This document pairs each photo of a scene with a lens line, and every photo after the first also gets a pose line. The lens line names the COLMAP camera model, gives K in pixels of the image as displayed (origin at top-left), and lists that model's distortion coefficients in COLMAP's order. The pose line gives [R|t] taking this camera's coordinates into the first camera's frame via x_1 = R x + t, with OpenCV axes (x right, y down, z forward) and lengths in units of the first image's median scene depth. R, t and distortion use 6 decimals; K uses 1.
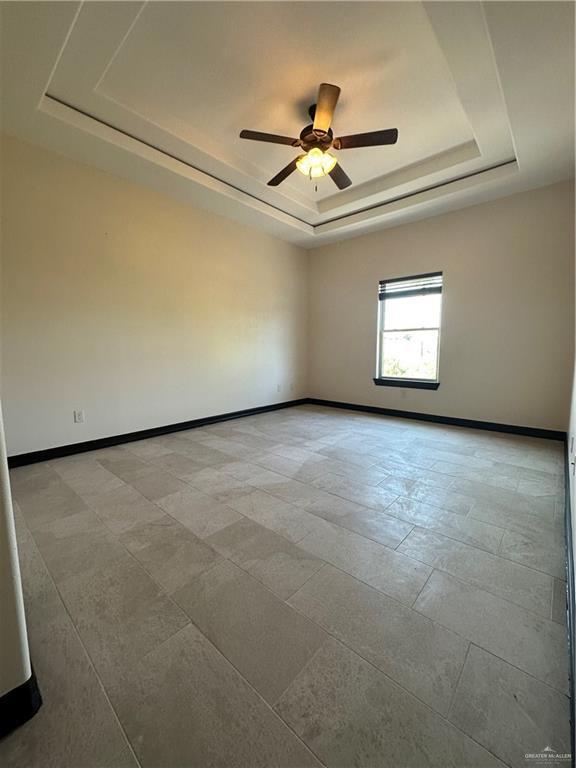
lens RADIAL K [[308.7, 0, 288.3], [0, 308.7, 384.4], [0, 0, 1]] dist [-0.000948, 0.000067]
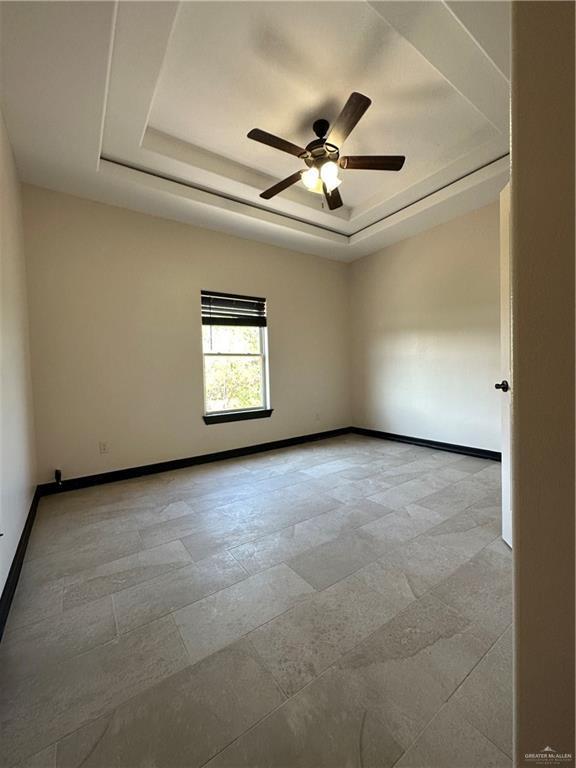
lens RADIAL K [[308.7, 0, 288.3], [0, 308.7, 383.3], [0, 0, 1]] dist [-0.000948, 0.000067]
pose [[0.233385, -0.045919, 0.971300, -0.426885], [0.126198, 0.991867, 0.016568, -0.089327], [-0.964161, 0.118709, 0.237282, 0.630443]]
